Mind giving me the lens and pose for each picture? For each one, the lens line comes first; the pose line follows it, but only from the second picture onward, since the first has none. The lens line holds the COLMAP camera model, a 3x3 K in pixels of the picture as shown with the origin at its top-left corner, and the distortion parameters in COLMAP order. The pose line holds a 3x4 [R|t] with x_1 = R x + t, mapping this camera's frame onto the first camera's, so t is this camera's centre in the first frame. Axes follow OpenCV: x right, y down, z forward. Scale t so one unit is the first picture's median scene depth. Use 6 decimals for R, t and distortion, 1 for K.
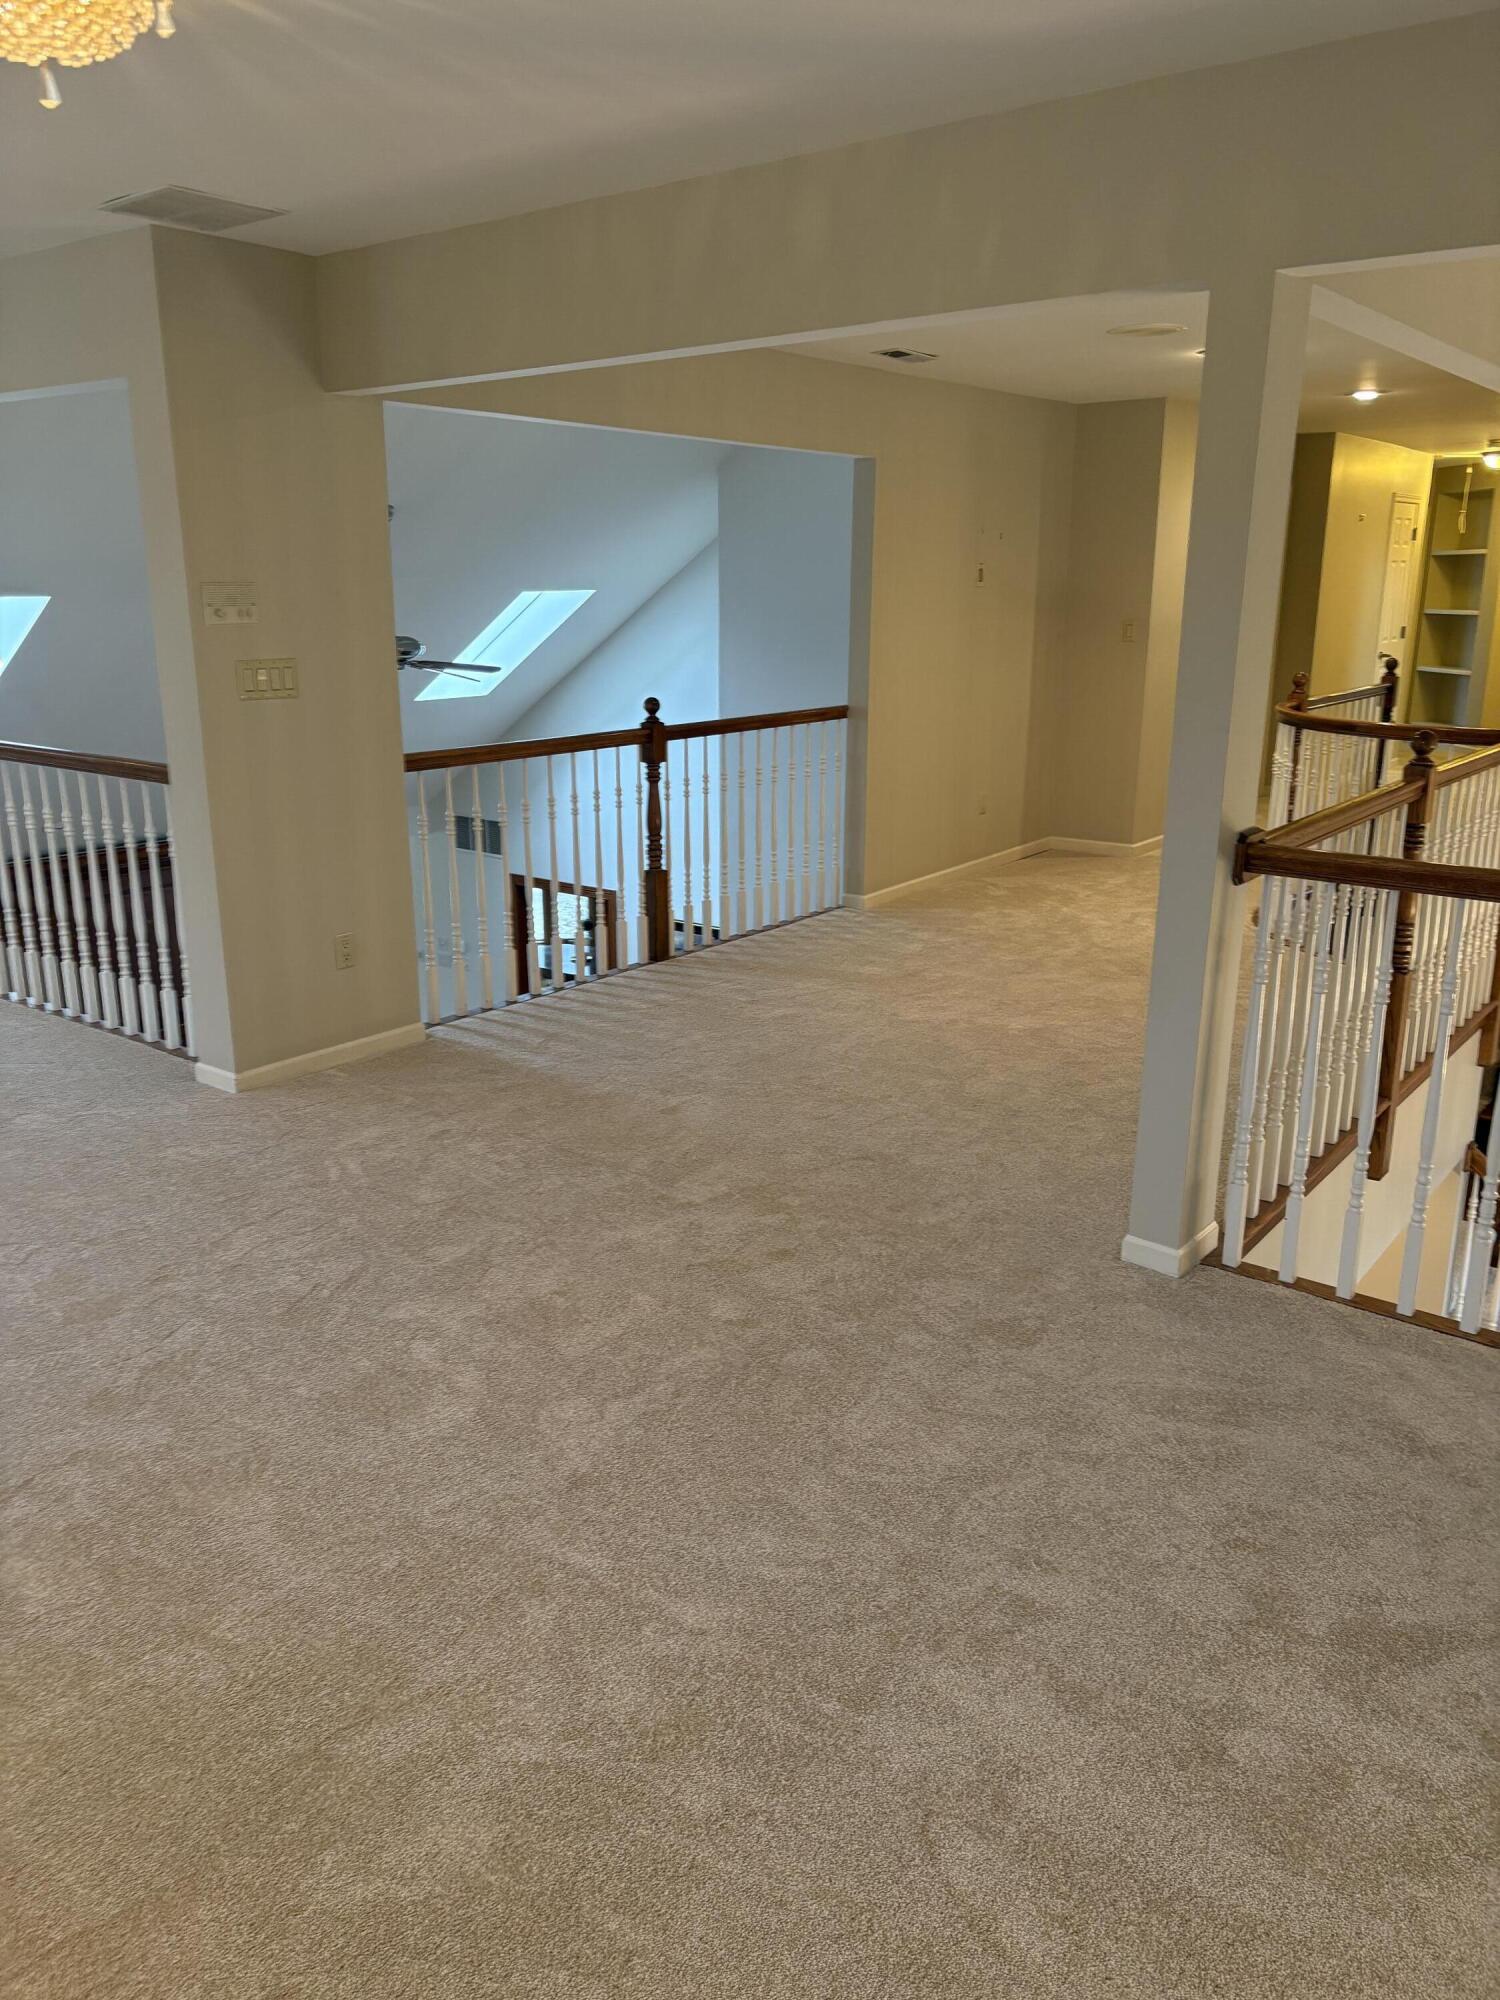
lens RADIAL K [[1499.0, 0, 751.0], [0, 1499.0, 1010.7], [0, 0, 1]] dist [0.028789, -0.034315]
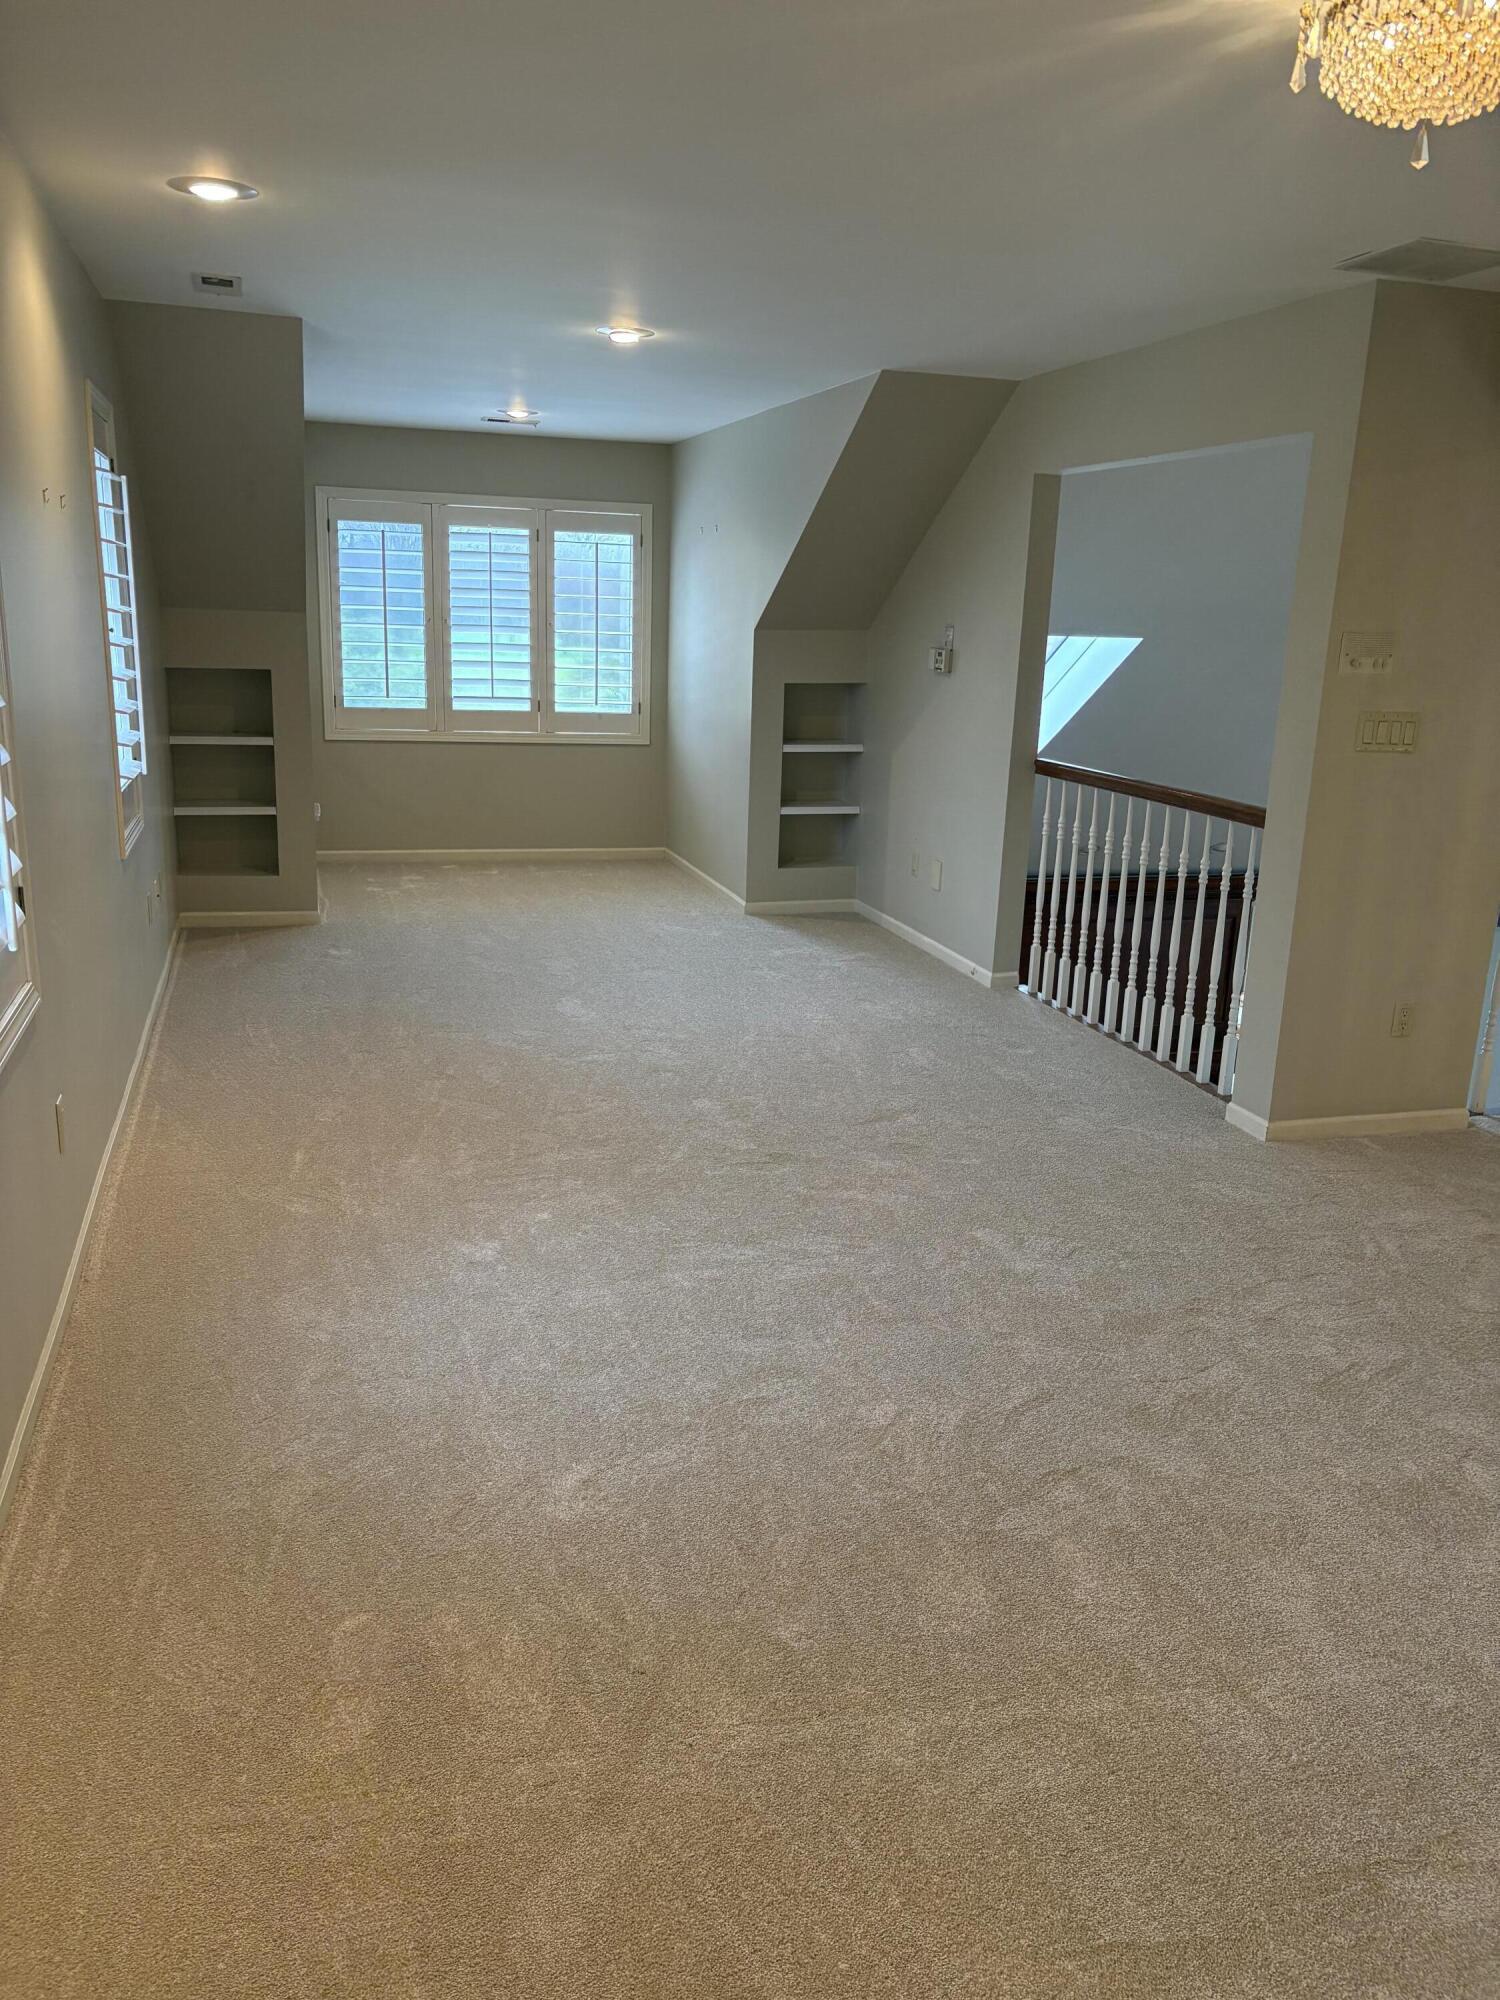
lens RADIAL K [[1499.0, 0, 752.2], [0, 1499.0, 996.5], [0, 0, 1]] dist [0.028789, -0.034315]
pose [[0.812237, 0.170667, -0.557802, -0.085687], [-0.191405, 0.981275, 0.021522, 0.005026], [0.551031, 0.089286, 0.829695, -0.018553]]
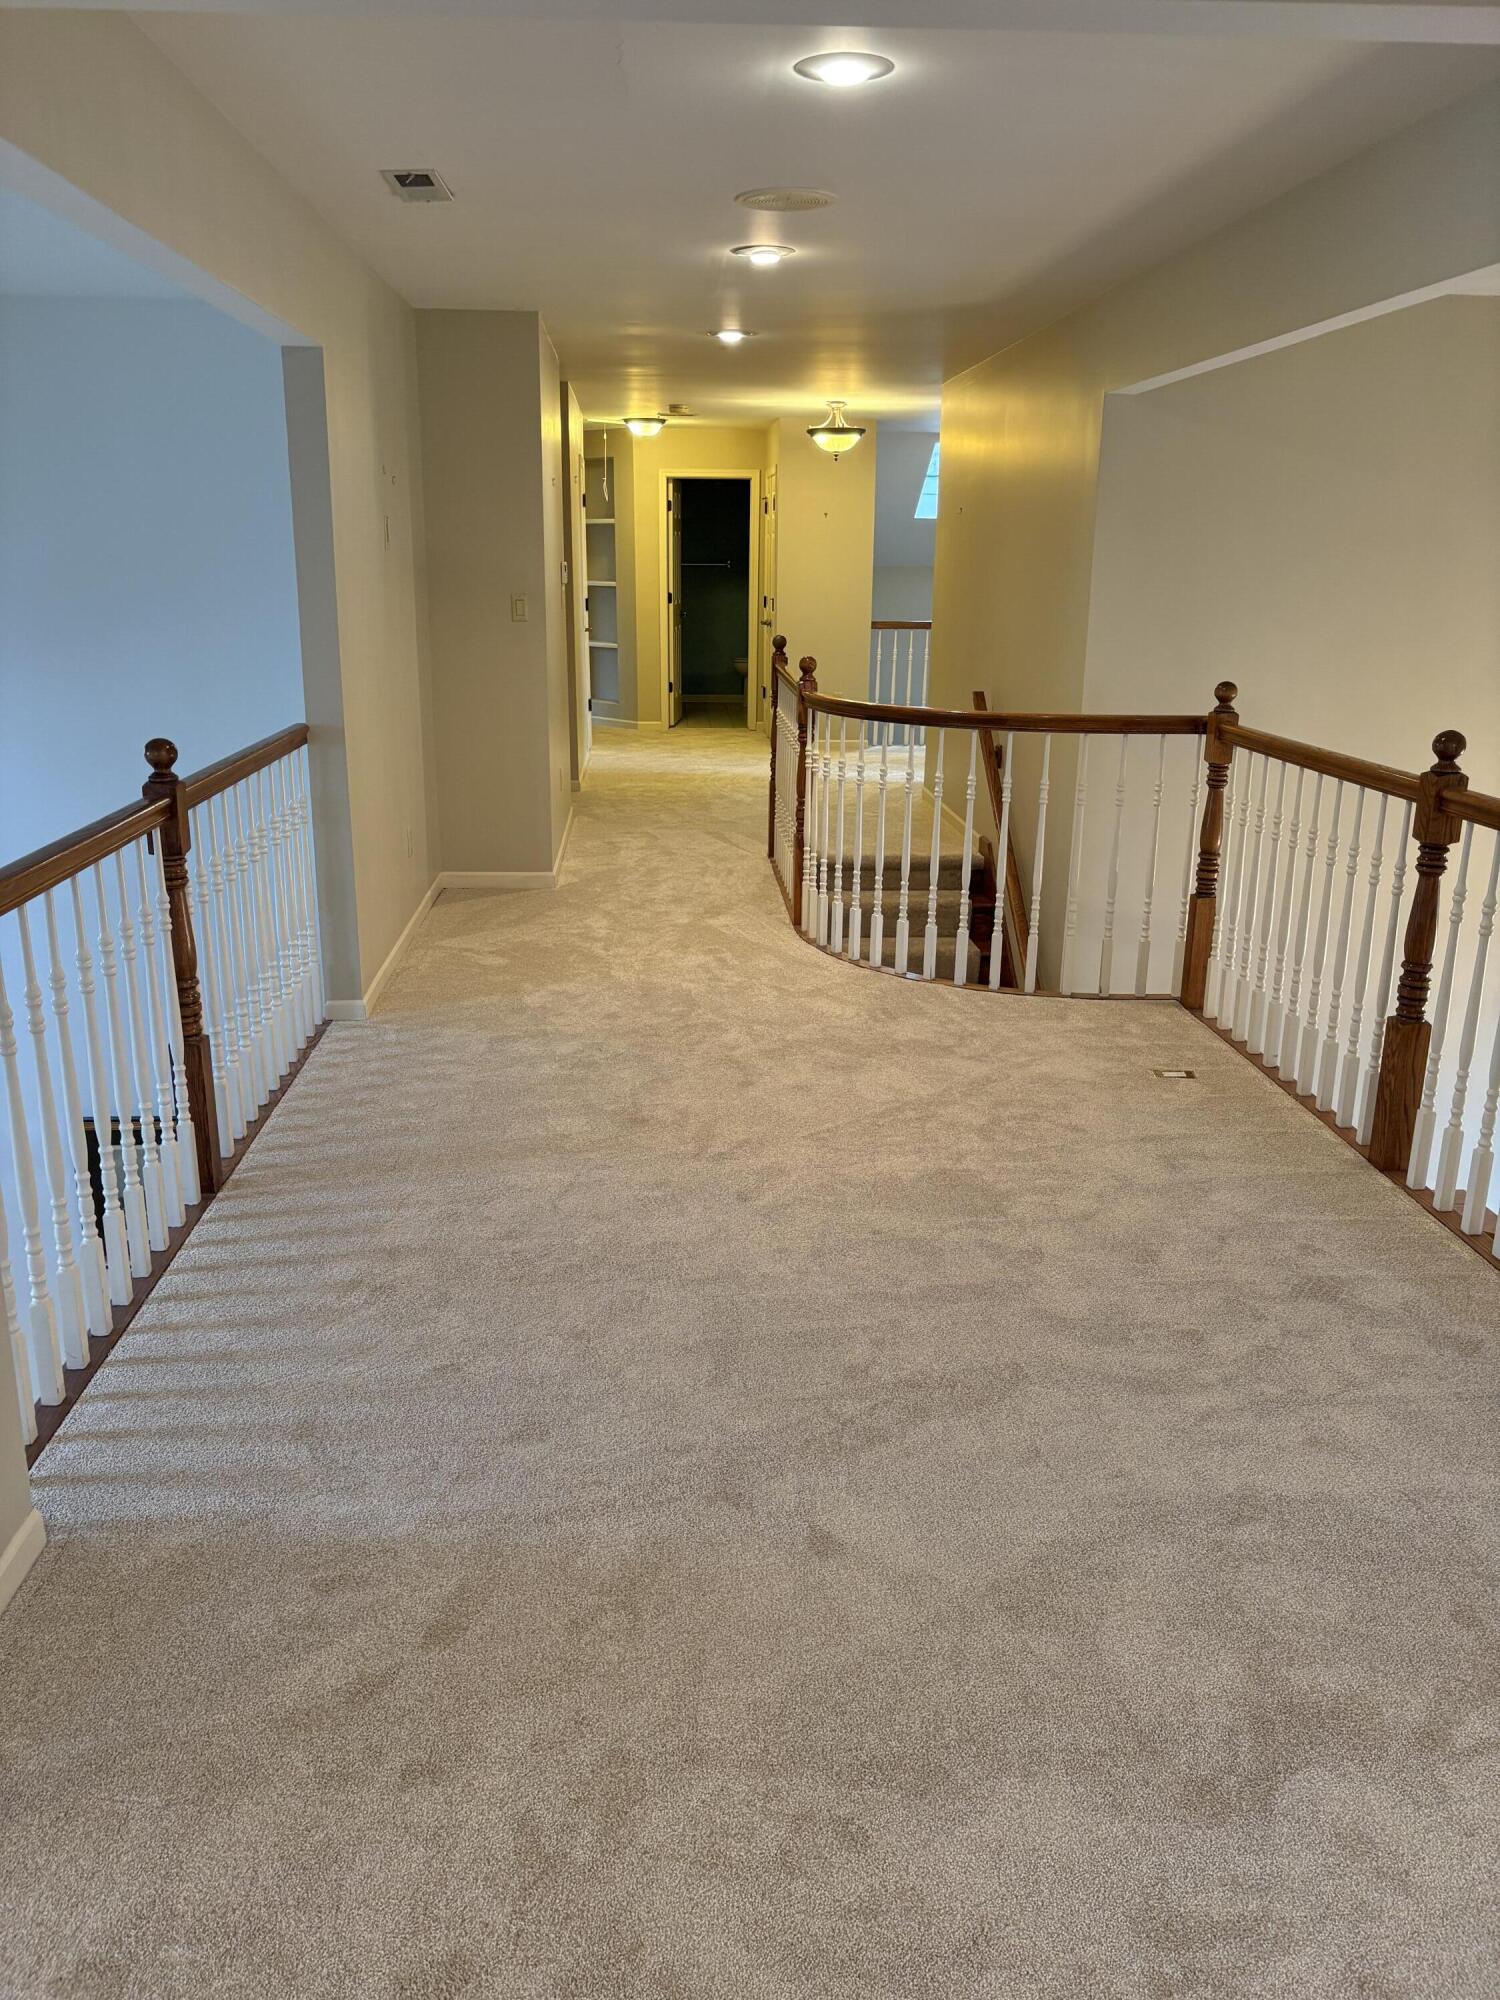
lens RADIAL K [[1499.0, 0, 750.8], [0, 1499.0, 995.0], [0, 0, 1]] dist [0.028789, -0.034315]
pose [[0.750995, -0.176002, 0.636419, -0.360137], [0.170131, 0.982857, 0.071050, -0.156508], [-0.638014, 0.054917, 0.768064, 0.583738]]
